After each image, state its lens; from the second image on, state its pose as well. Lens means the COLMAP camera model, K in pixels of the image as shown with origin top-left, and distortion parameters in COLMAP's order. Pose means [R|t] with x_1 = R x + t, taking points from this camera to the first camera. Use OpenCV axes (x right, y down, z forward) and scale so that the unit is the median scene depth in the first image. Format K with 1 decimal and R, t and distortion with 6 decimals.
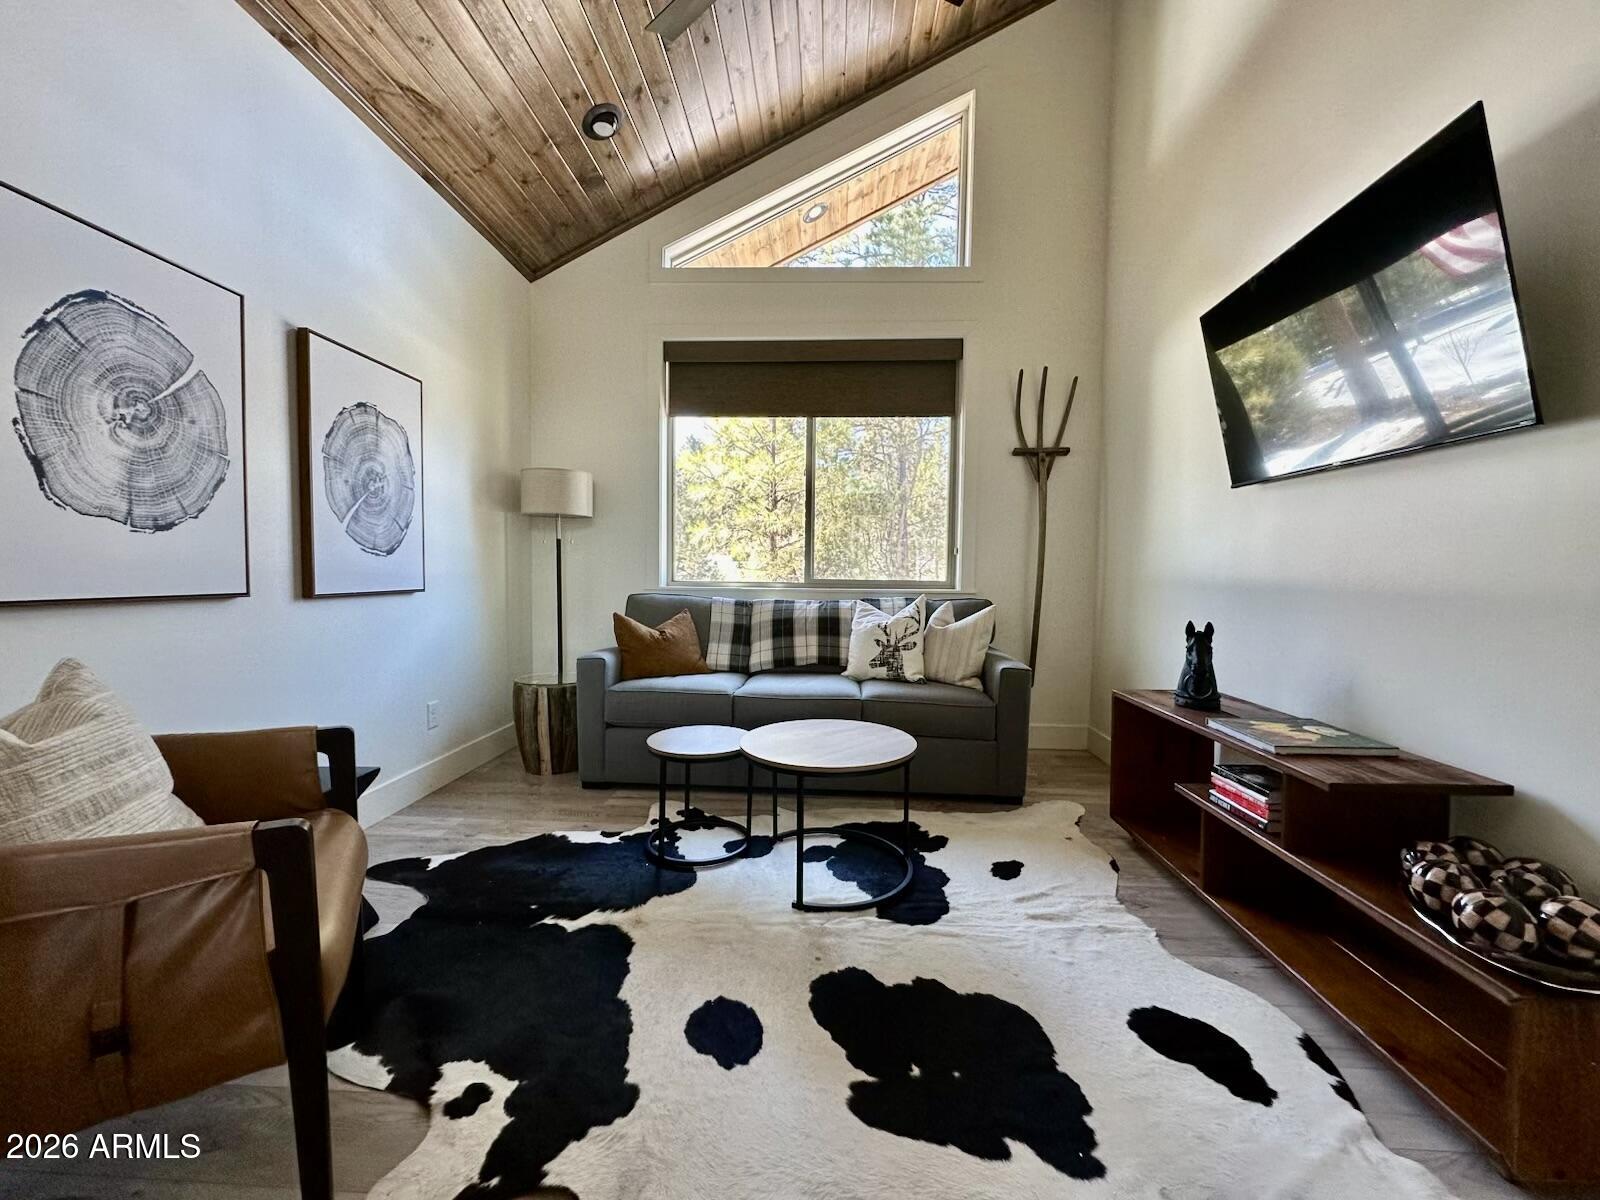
lens RADIAL K [[637.1, 0, 800.0], [0, 637.1, 600.0], [0, 0, 1]] dist [-0.000849, -0.000276]
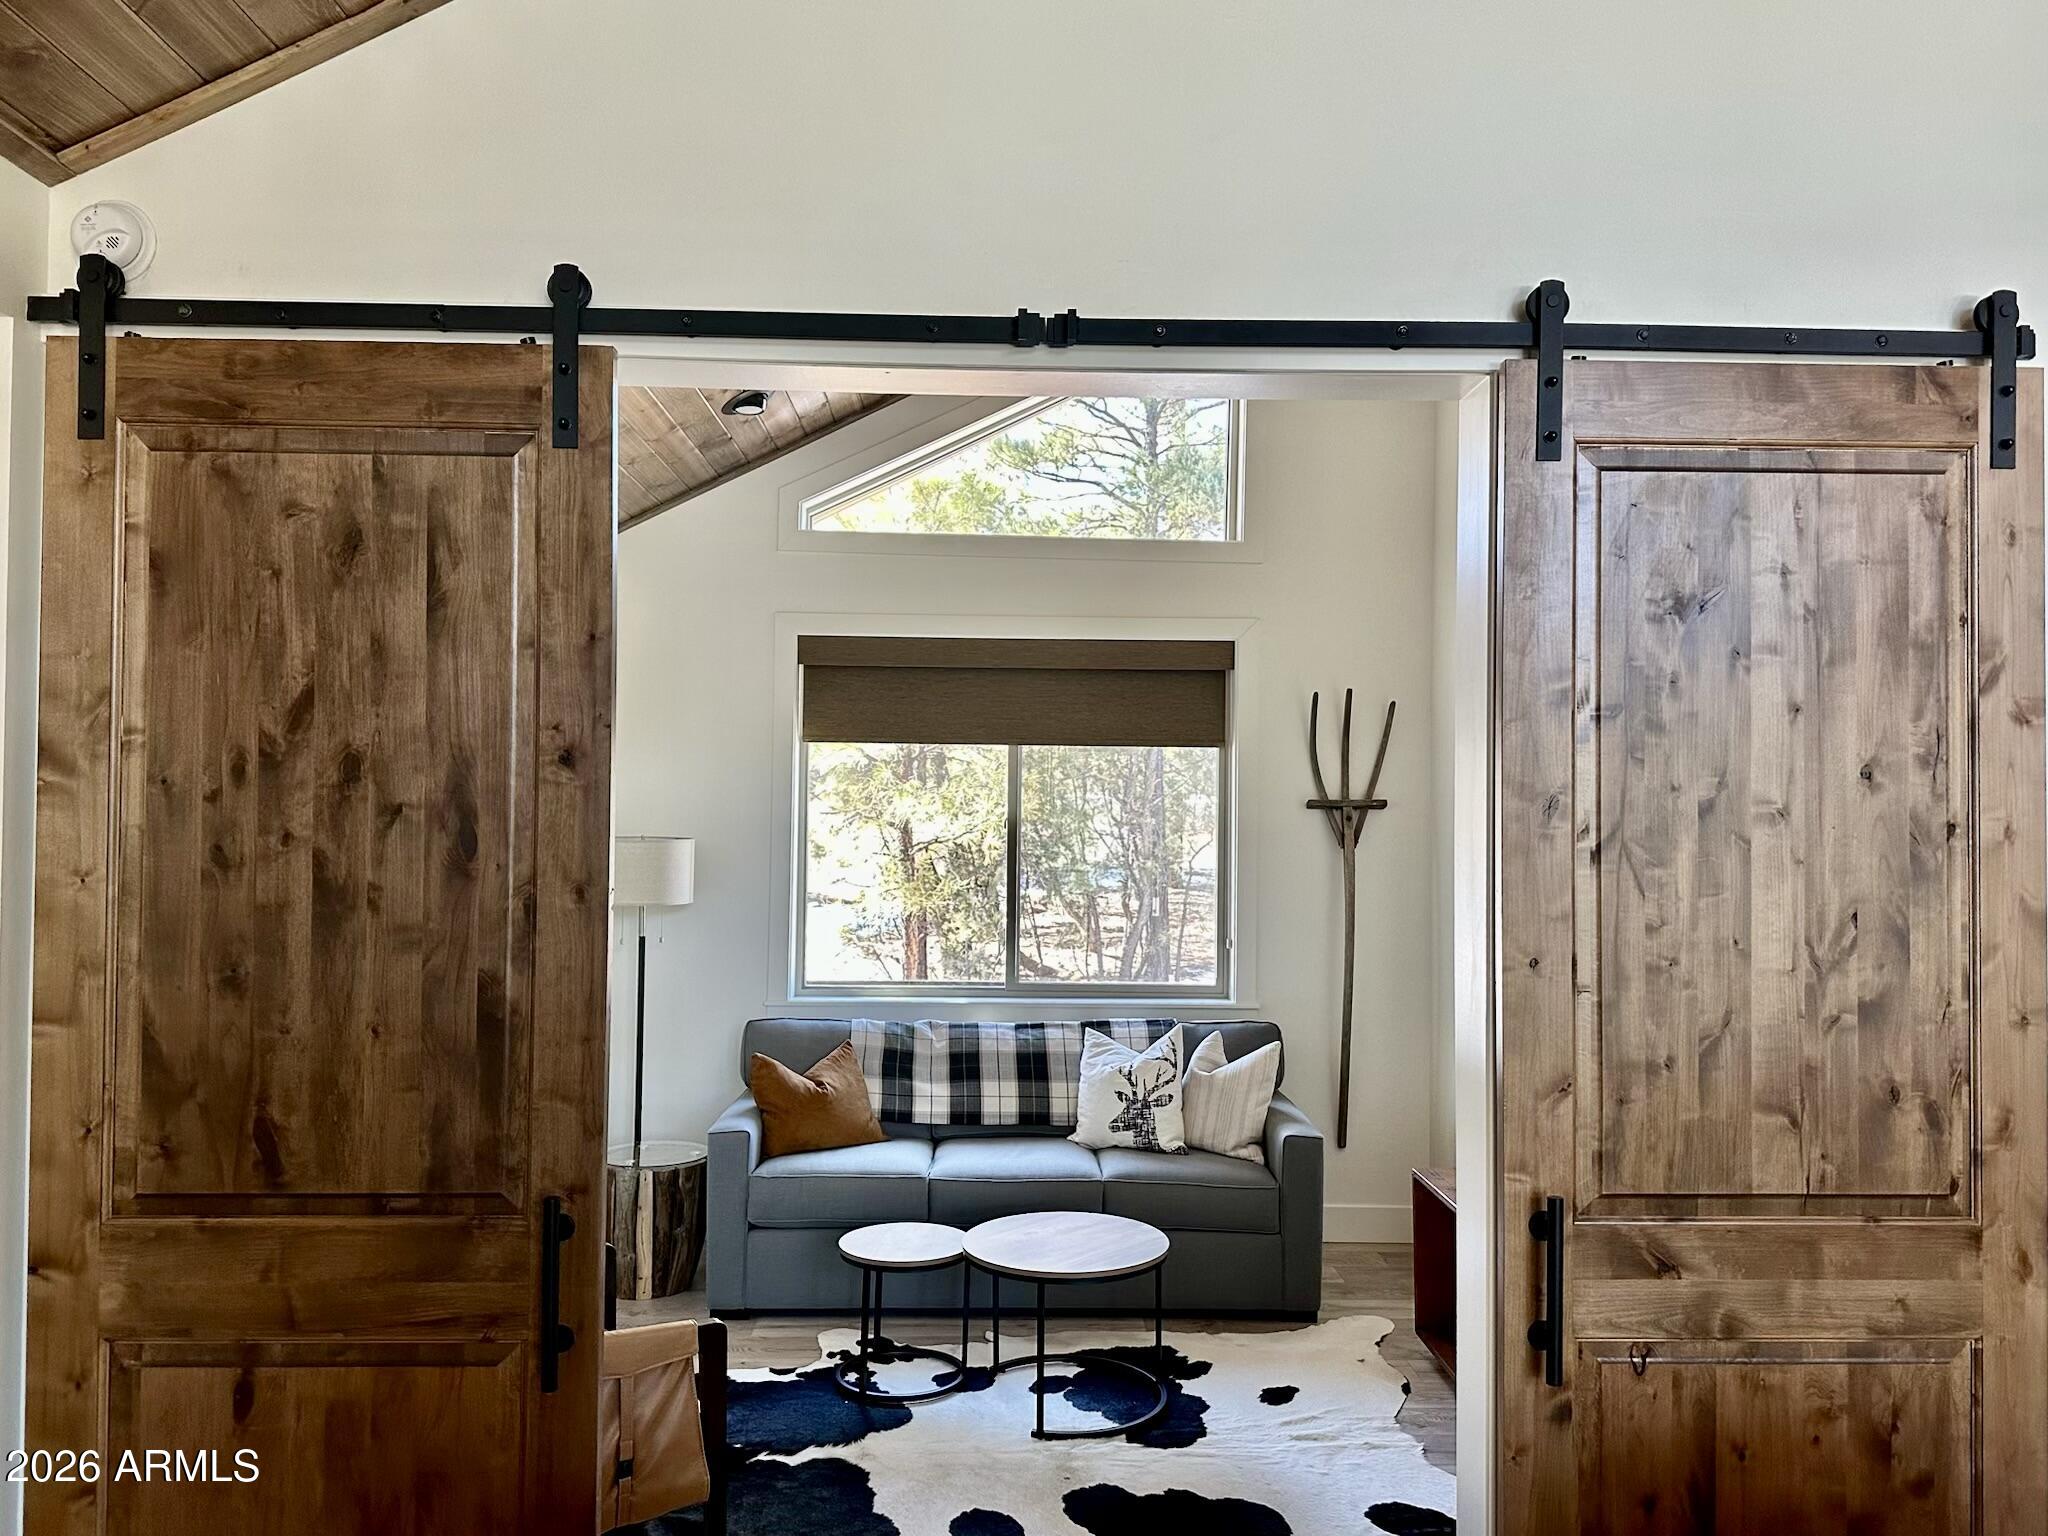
lens RADIAL K [[1551.5, 0, 1021.5], [0, 1551.5, 745.1], [0, 0, 1]] dist [0.005462, -0.000470]
pose [[0.997431, 0.000963, 0.071632, -0.140380], [0.004747, 0.996824, -0.079497, -0.236851], [-0.071481, 0.079633, 0.994258, -0.946900]]
